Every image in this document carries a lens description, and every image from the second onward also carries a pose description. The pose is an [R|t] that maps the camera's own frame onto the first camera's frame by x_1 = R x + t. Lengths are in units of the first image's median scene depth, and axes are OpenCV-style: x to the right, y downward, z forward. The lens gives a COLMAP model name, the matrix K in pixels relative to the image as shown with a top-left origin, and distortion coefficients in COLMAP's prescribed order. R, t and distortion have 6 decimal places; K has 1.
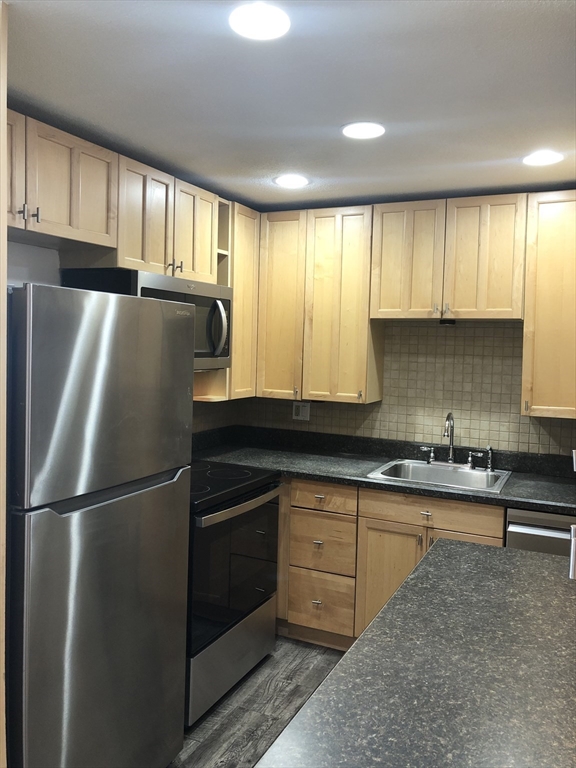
lens RADIAL K [[633.8, 0, 288.8], [0, 633.8, 377.4], [0, 0, 1]] dist [0.037968, -0.038331]
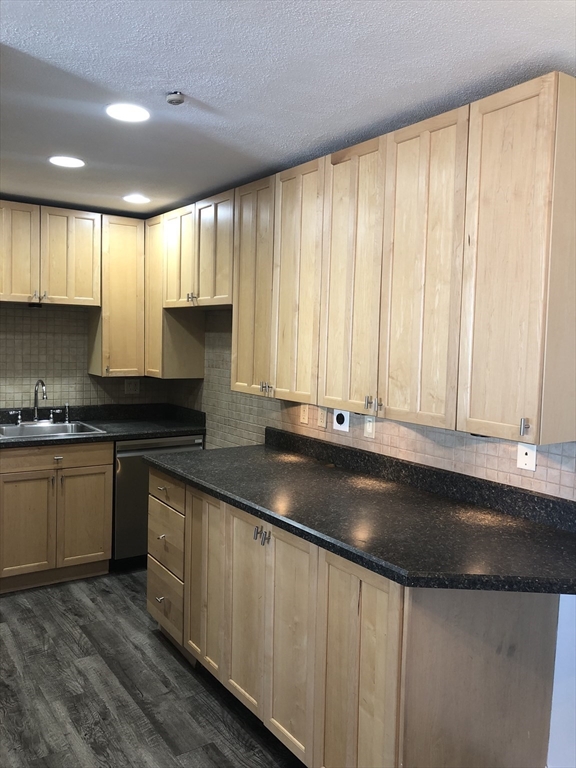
lens RADIAL K [[633.8, 0, 282.6], [0, 633.8, 371.9], [0, 0, 1]] dist [0.037968, -0.038331]
pose [[0.513562, -0.060131, 0.855943, -0.562214], [0.033023, 0.998188, 0.050310, -0.005898], [-0.857417, 0.002428, 0.514617, -0.033910]]
